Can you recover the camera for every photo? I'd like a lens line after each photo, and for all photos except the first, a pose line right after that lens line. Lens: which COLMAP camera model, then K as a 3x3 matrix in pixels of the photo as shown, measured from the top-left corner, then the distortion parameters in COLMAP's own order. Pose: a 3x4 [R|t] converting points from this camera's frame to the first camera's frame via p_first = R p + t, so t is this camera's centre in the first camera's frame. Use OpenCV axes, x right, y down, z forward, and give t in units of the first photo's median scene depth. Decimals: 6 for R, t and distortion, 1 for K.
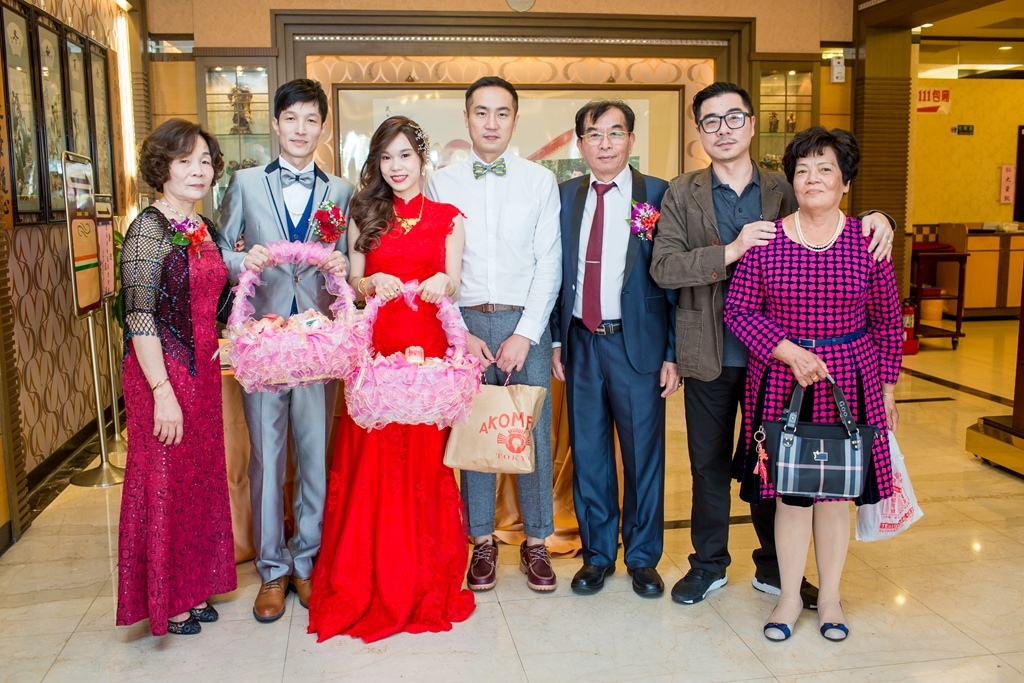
lens RADIAL K [[986.5, 0, 509.9], [0, 986.5, 338.1], [0, 0, 1]] dist [-0.102421, 0.140786]
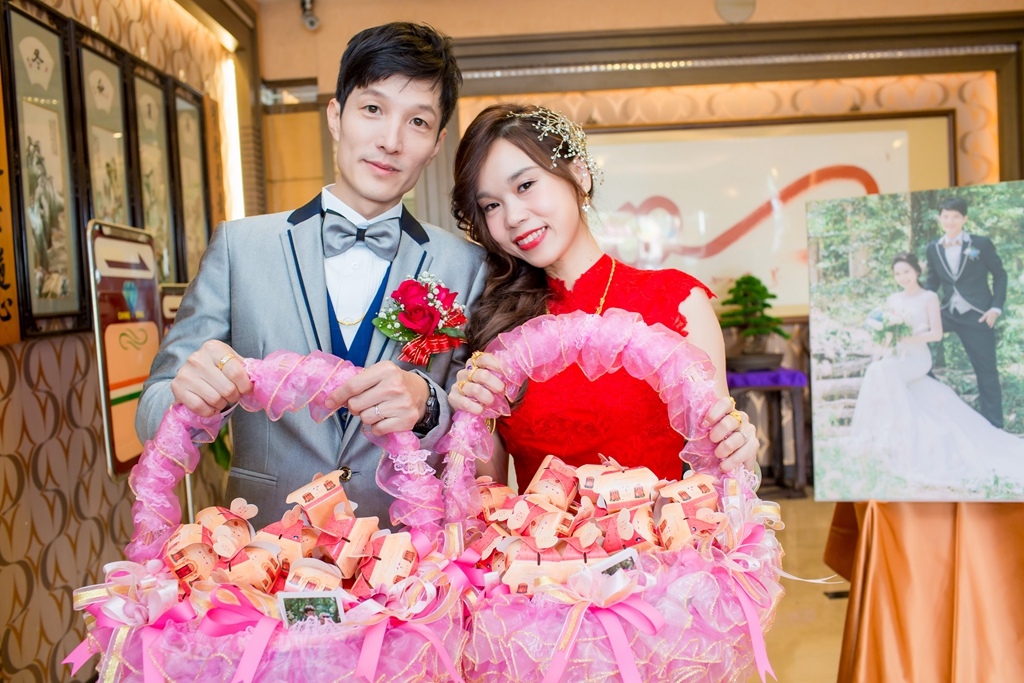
lens RADIAL K [[986.5, 0, 509.9], [0, 986.5, 338.1], [0, 0, 1]] dist [-0.102421, 0.140786]
pose [[0.987459, -0.032599, -0.154474, -0.052609], [0.020629, 0.996703, -0.078466, -0.034526], [0.156523, 0.074296, 0.984876, 0.244210]]
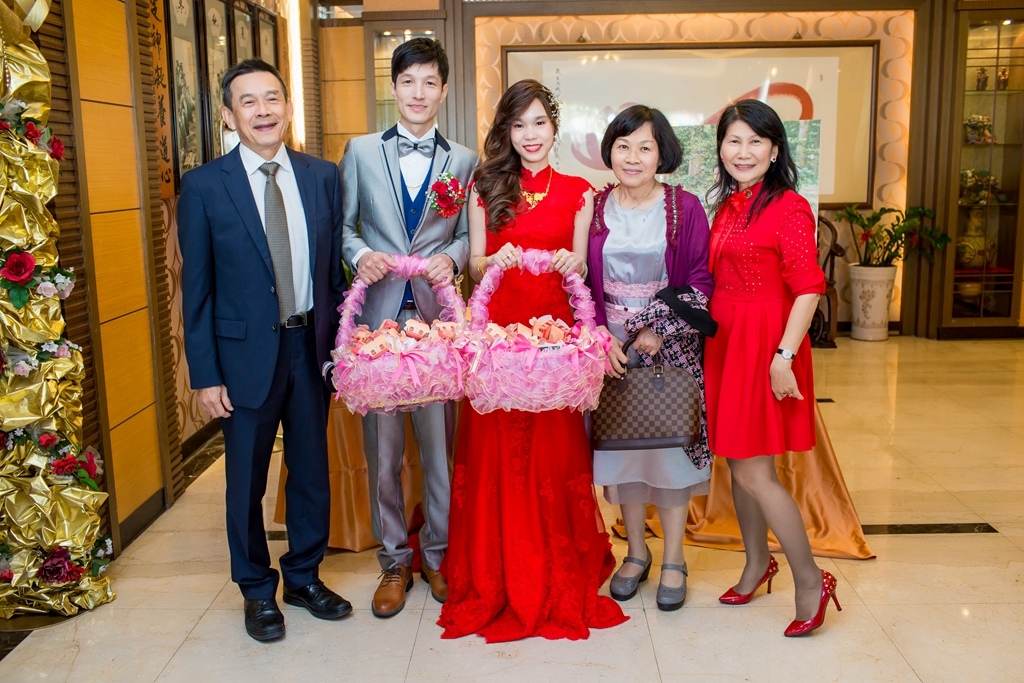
lens RADIAL K [[986.5, 0, 509.9], [0, 986.5, 338.1], [0, 0, 1]] dist [-0.102421, 0.140786]
pose [[0.983138, 0.028058, -0.180697, 0.010682], [-0.021447, 0.999031, 0.038438, -0.007703], [0.181601, -0.033915, 0.982787, 0.036204]]
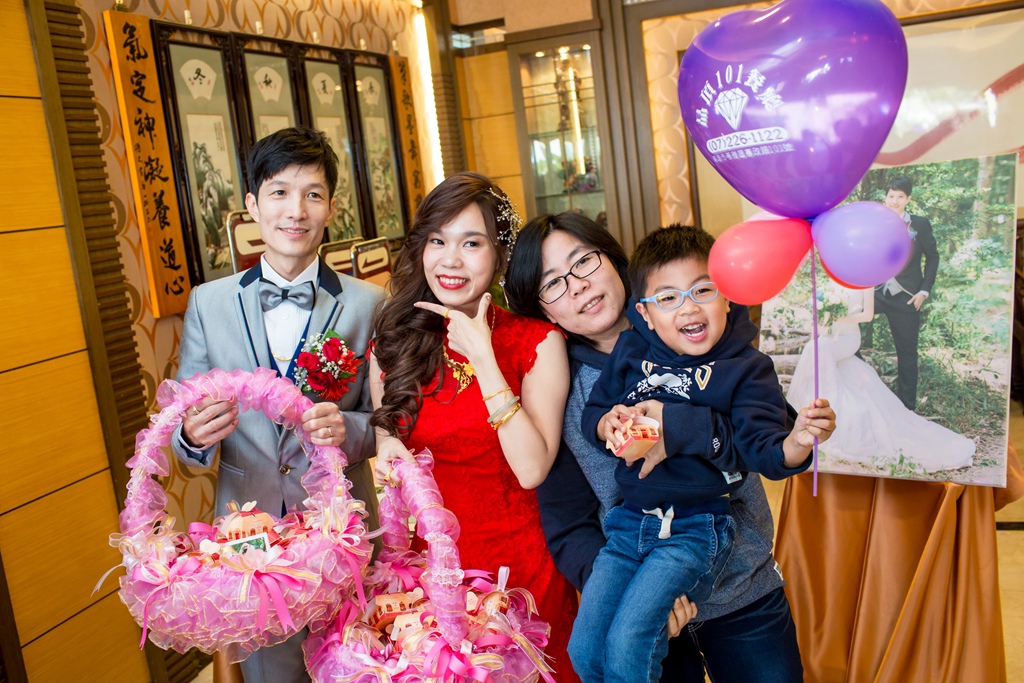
lens RADIAL K [[986.5, 0, 509.9], [0, 986.5, 338.1], [0, 0, 1]] dist [-0.102421, 0.140786]
pose [[0.875510, -0.012895, -0.483028, 0.080778], [0.037521, 0.998440, 0.041353, -0.066291], [0.481741, -0.054328, 0.874628, 0.230620]]
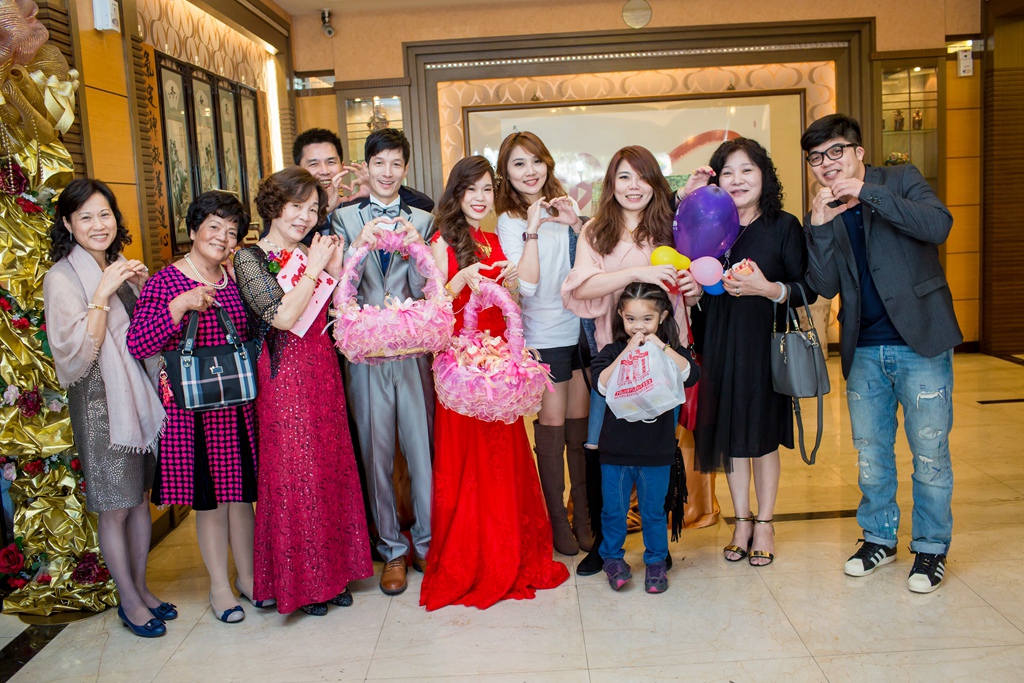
lens RADIAL K [[986.5, 0, 509.9], [0, 986.5, 338.1], [0, 0, 1]] dist [-0.102421, 0.140786]
pose [[0.985000, -0.019201, -0.171480, 0.048831], [0.018926, 0.999816, -0.003238, -0.003656], [0.171511, -0.000056, 0.985182, -0.046358]]
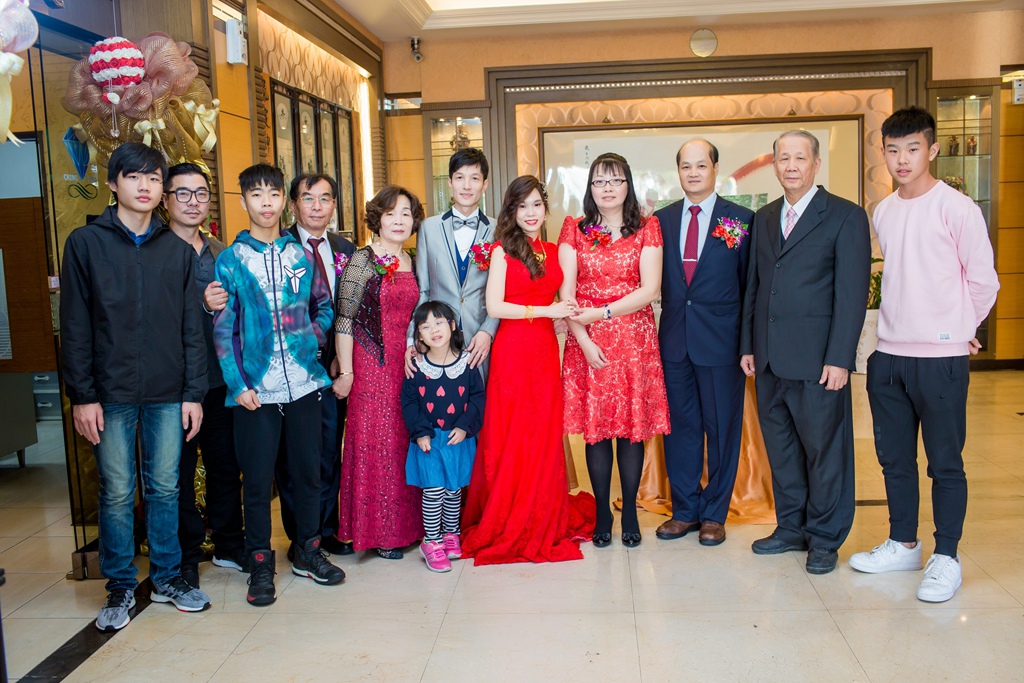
lens RADIAL K [[986.5, 0, 509.9], [0, 986.5, 338.1], [0, 0, 1]] dist [-0.102421, 0.140786]
pose [[0.970903, 0.003982, -0.239440, 0.063564], [-0.008584, 0.999798, -0.018184, 0.007797], [0.239319, 0.019710, 0.970741, -0.122876]]
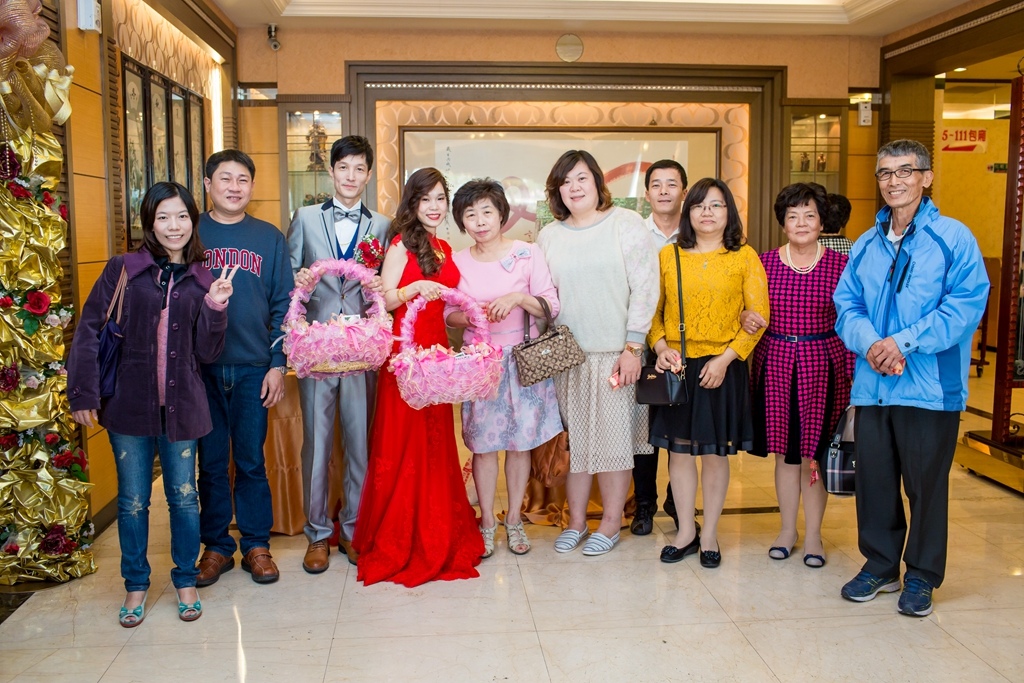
lens RADIAL K [[986.5, 0, 509.9], [0, 986.5, 338.1], [0, 0, 1]] dist [-0.102421, 0.140786]
pose [[0.997421, 0.015879, -0.069988, 0.026198], [-0.017991, 0.999398, -0.029650, 0.011373], [0.069475, 0.030833, 0.997107, -0.095941]]
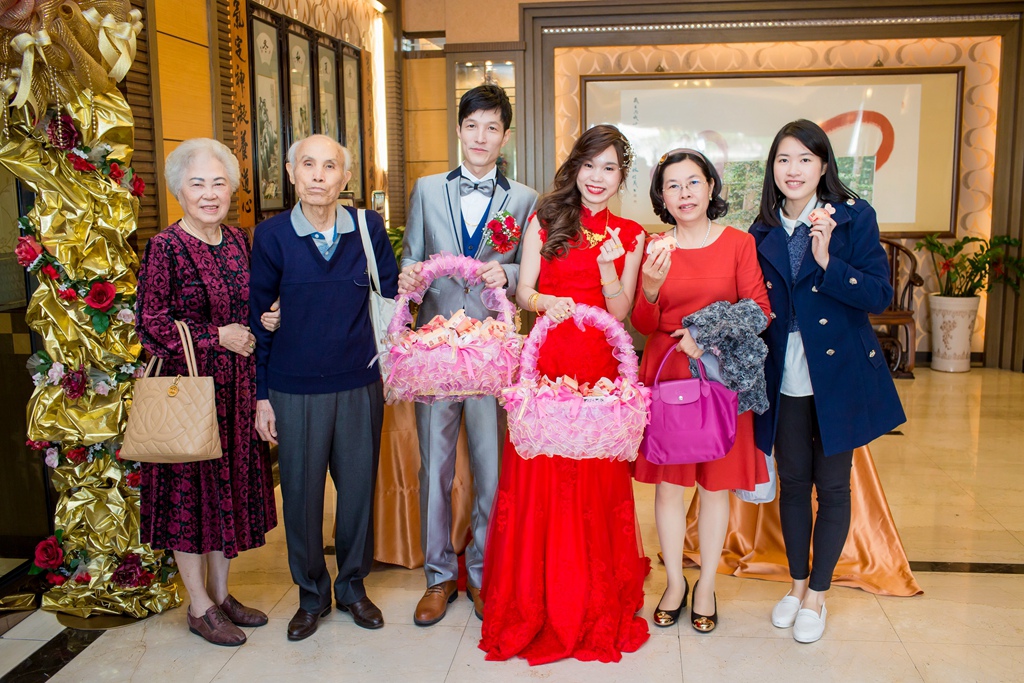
lens RADIAL K [[986.5, 0, 509.9], [0, 986.5, 338.1], [0, 0, 1]] dist [-0.102421, 0.140786]
pose [[0.960057, 0.041009, -0.276782, 0.035994], [-0.036265, 0.999095, 0.022239, -0.014148], [0.277443, -0.011314, 0.960675, 0.024017]]
